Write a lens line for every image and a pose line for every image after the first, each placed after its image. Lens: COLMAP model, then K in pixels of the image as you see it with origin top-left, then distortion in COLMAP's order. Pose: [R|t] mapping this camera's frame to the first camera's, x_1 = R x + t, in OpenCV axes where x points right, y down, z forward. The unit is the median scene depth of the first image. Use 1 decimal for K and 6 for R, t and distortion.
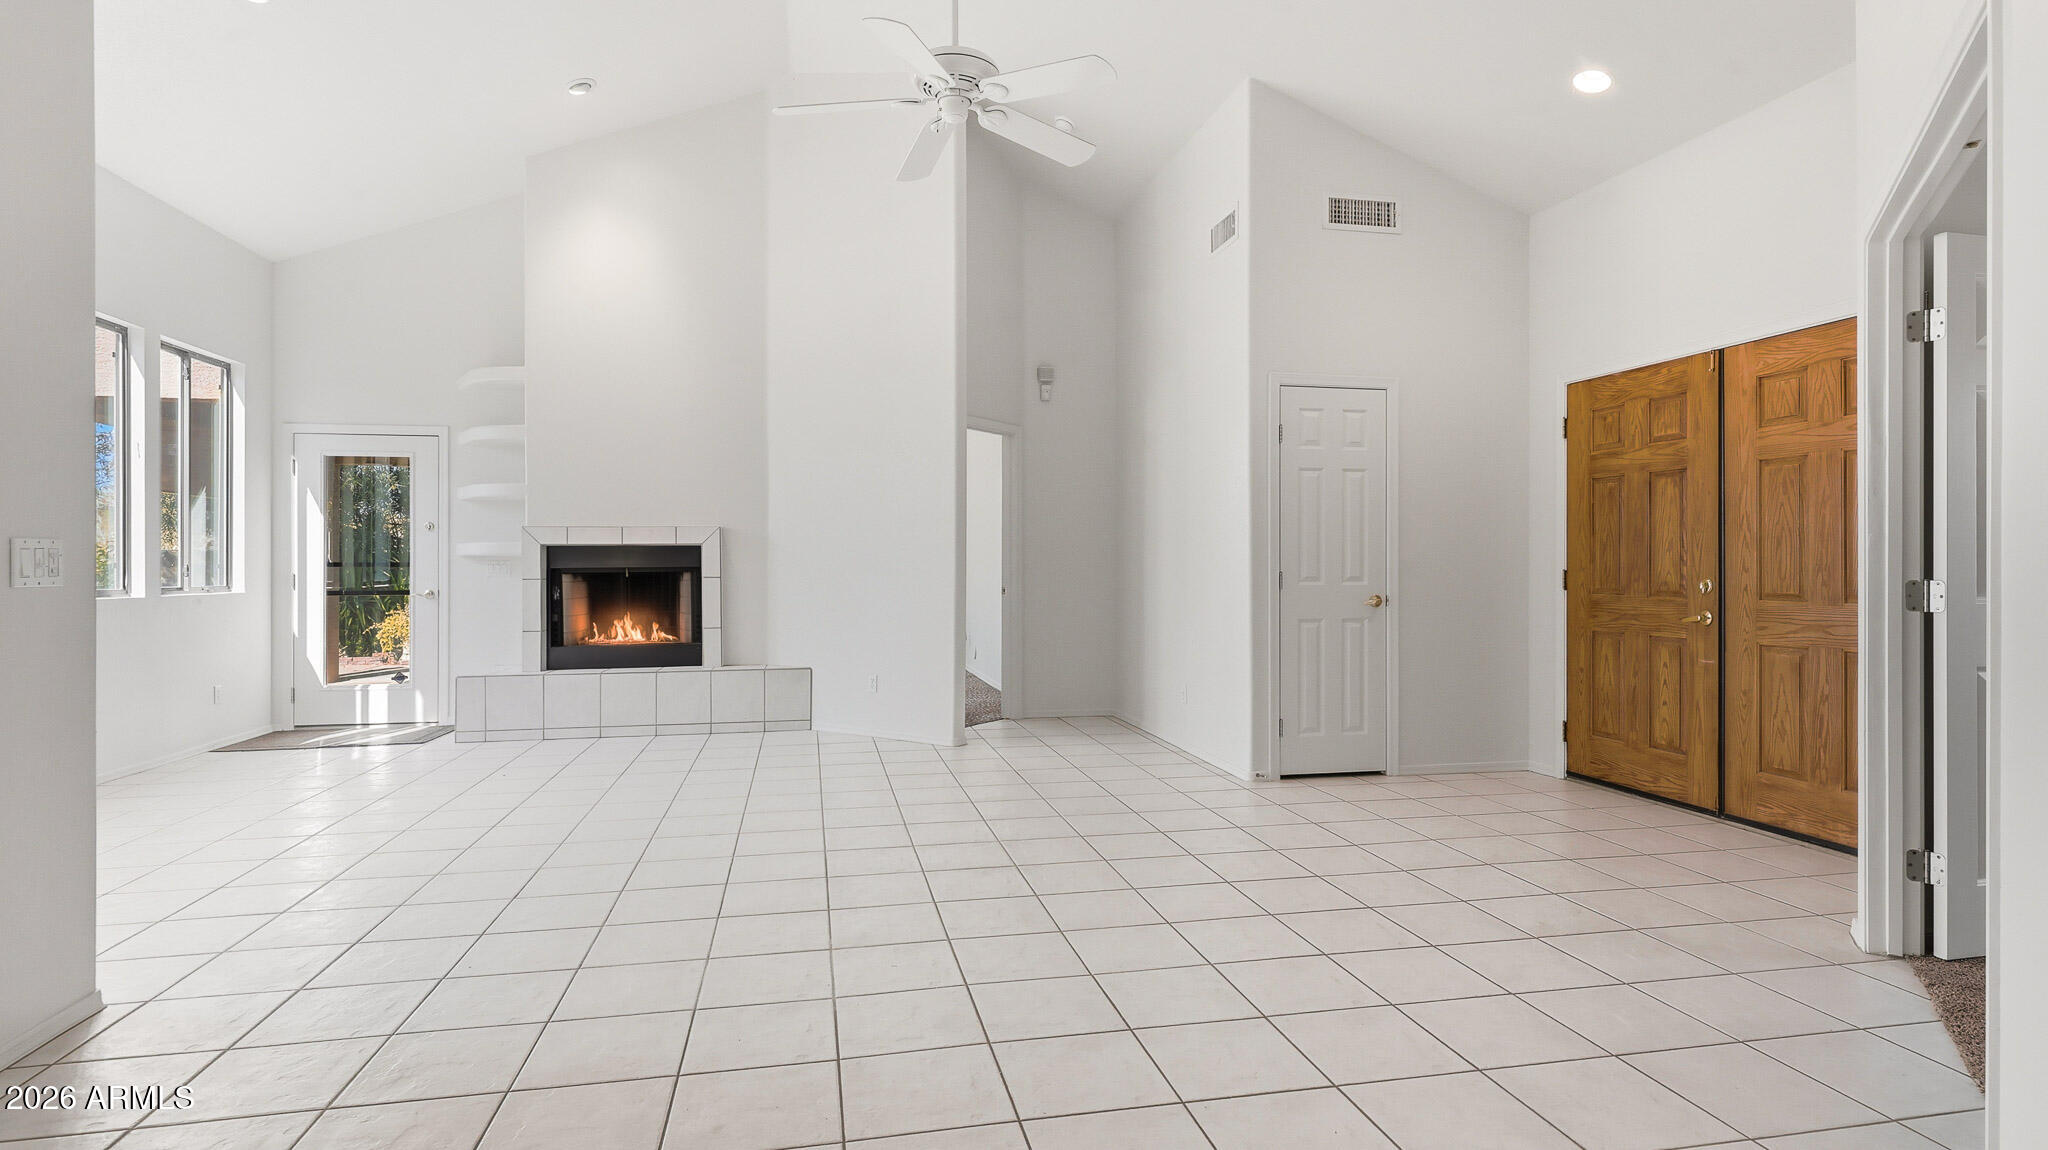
lens RADIAL K [[1071.0, 0, 1025.2], [0, 1071.0, 567.2], [0, 0, 1]] dist [0.005105, 0.001109]
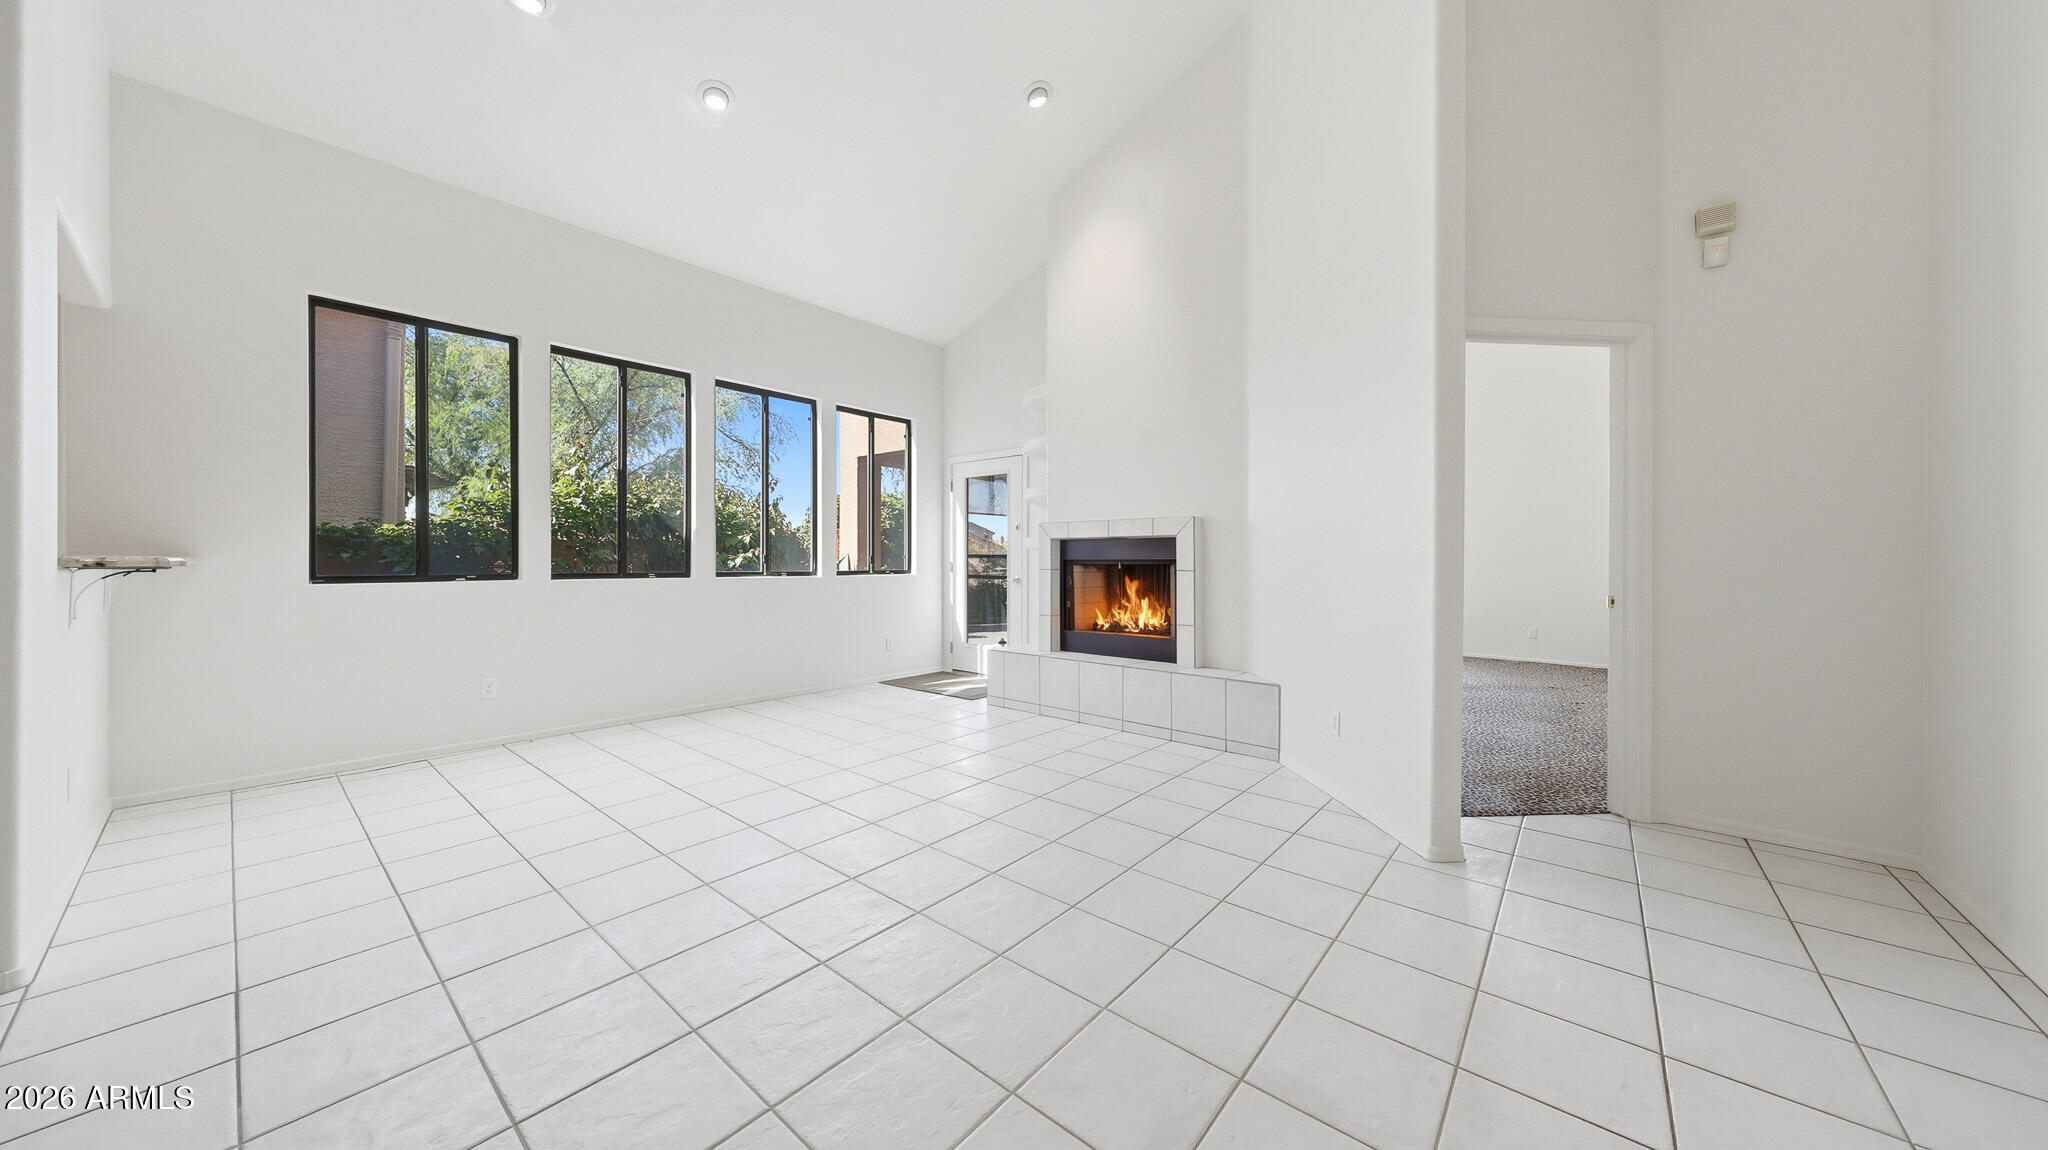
lens RADIAL K [[659.9, 0, 1045.0], [0, 659.9, 560.0], [0, 0, 1]] dist [0.007719, -0.000284]
pose [[0.612191, 0.007063, -0.790678, 0.088360], [-0.006537, 0.999971, 0.003871, -0.001172], [0.790683, 0.002799, 0.612220, 0.557927]]
